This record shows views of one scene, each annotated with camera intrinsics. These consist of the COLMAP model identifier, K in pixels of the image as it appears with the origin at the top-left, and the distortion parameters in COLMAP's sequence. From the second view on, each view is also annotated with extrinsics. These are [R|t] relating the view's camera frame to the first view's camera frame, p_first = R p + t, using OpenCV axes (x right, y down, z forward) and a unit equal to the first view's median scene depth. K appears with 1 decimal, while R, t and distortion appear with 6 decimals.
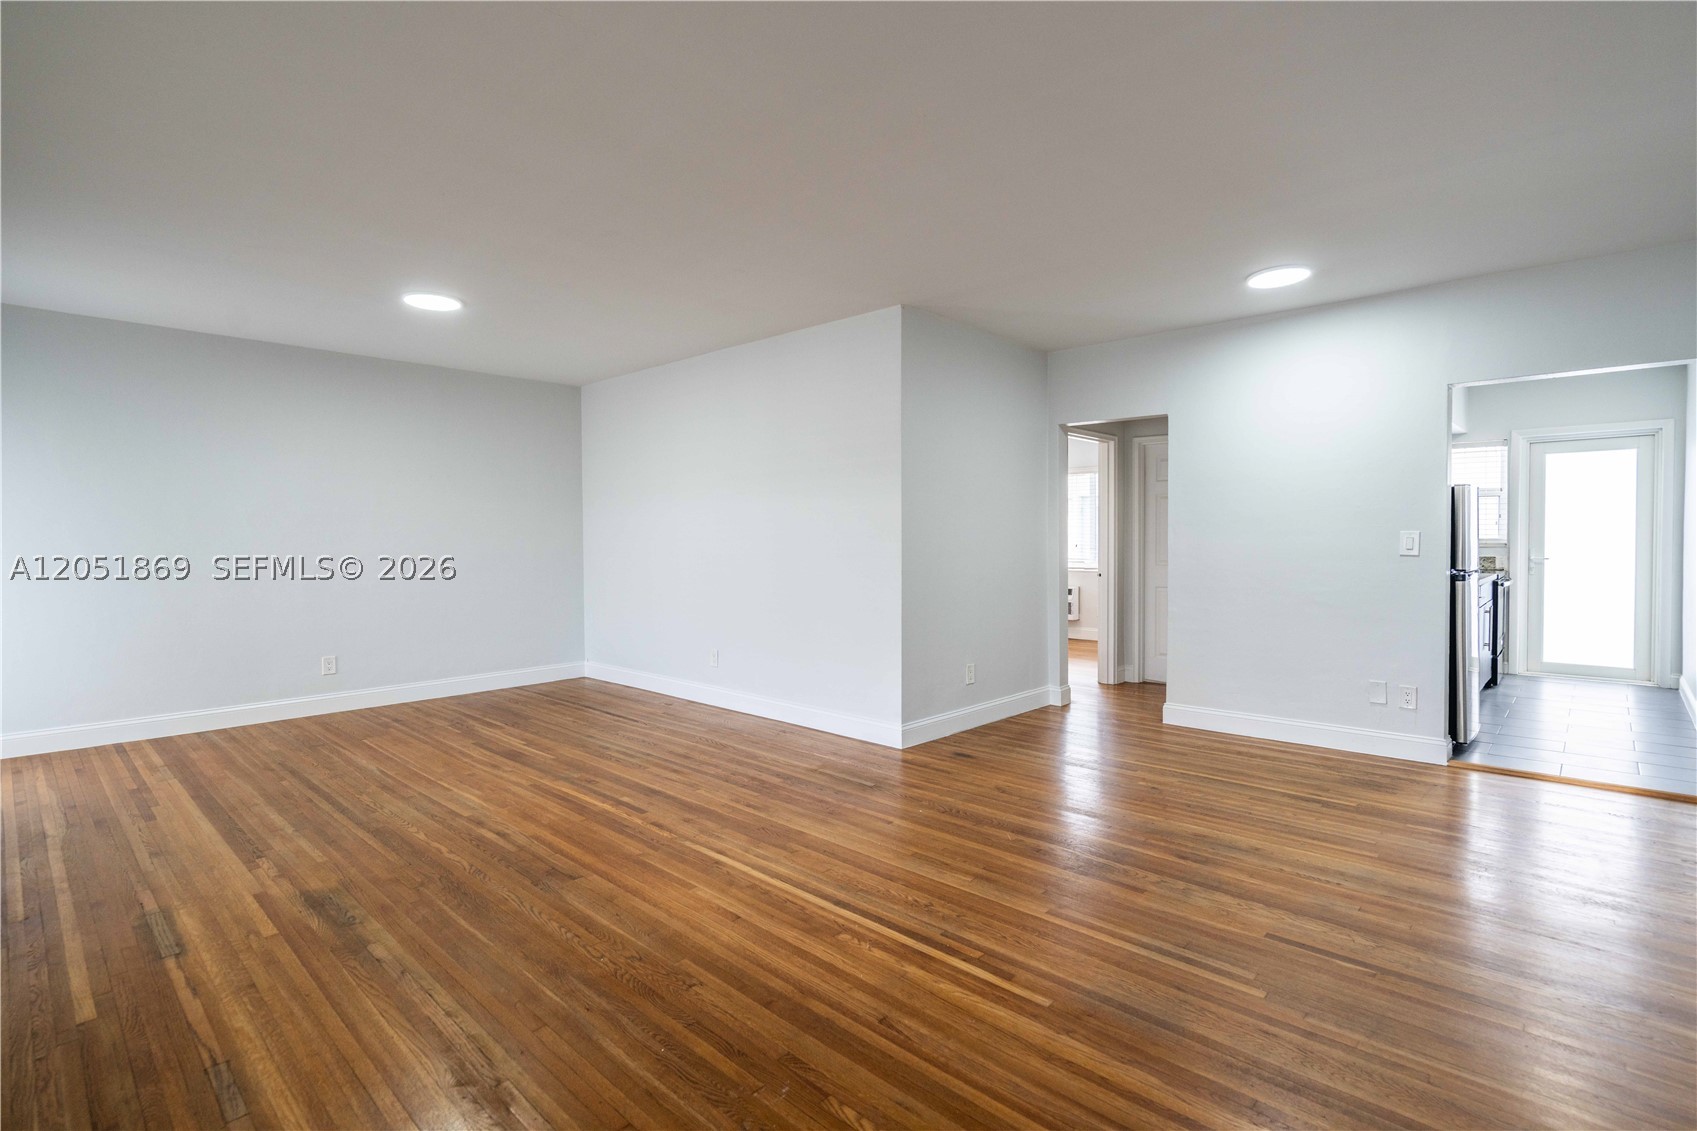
lens RADIAL K [[773.8, 0, 829.0], [0, 773.8, 554.6], [0, 0, 1]] dist [0.000615, 0.000110]
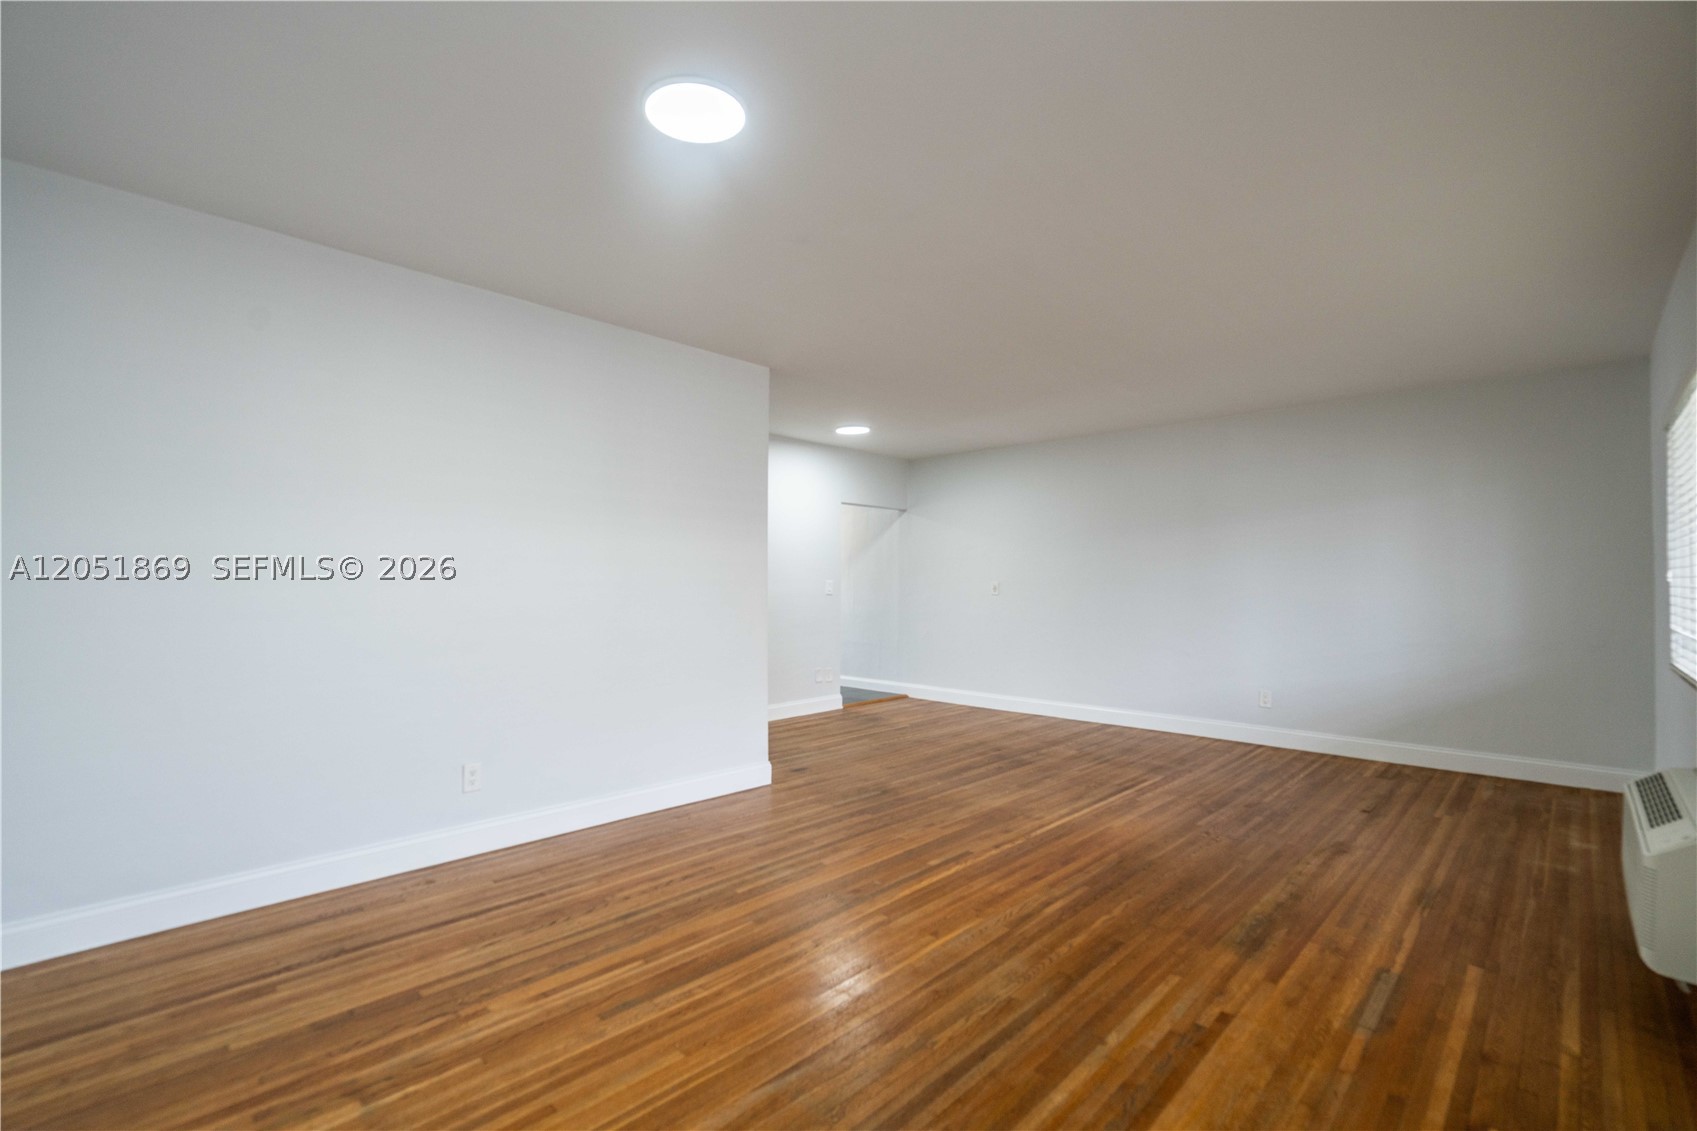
lens RADIAL K [[797.1, 0, 848.5], [0, 797.1, 565.5], [0, 0, 1]] dist [-0.002965, -0.000264]
pose [[-0.003248, 0.021582, 0.999762, -1.621882], [0.017577, 0.999614, -0.021522, -0.033520], [-0.999840, 0.017503, -0.003626, 1.442640]]
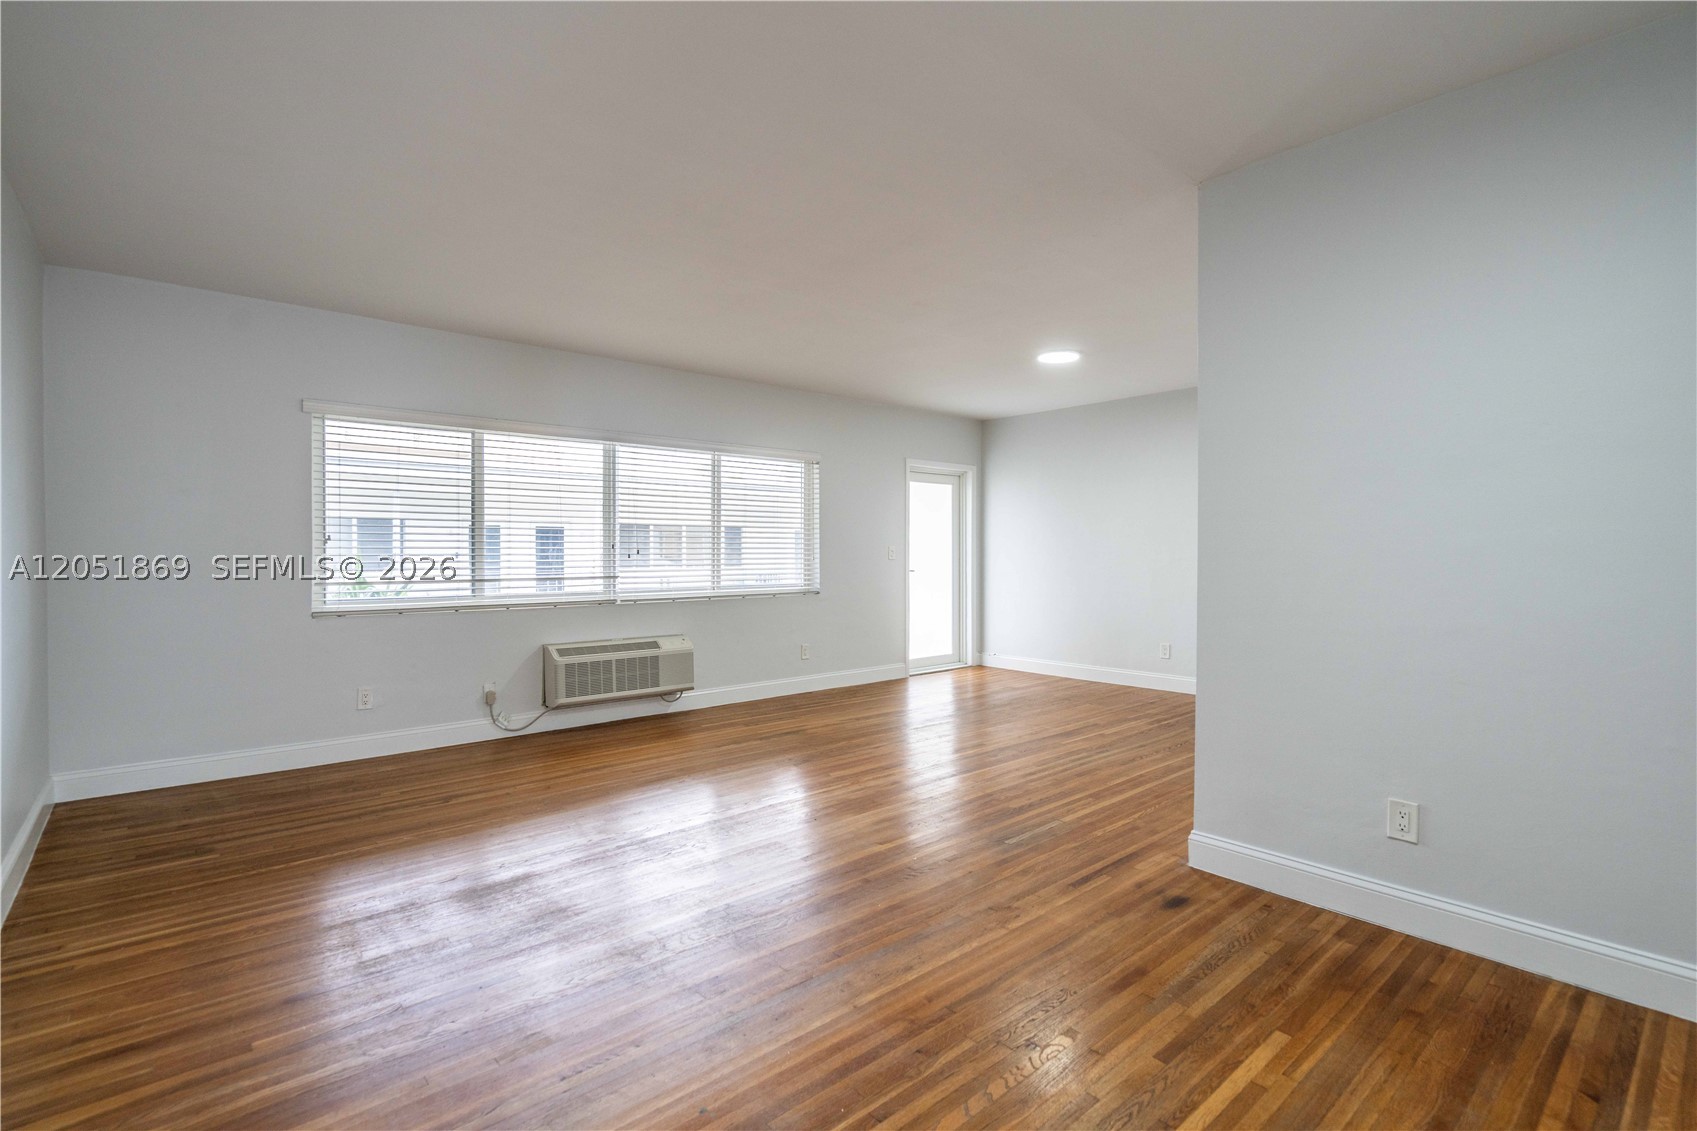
lens RADIAL K [[773.8, 0, 829.0], [0, 773.8, 554.6], [0, 0, 1]] dist [0.000615, 0.000110]
pose [[-0.101159, 0.003728, -0.994863, 1.257392], [-0.014028, 0.999888, 0.005173, -0.021302], [0.994771, 0.014479, -0.101096, 1.224056]]
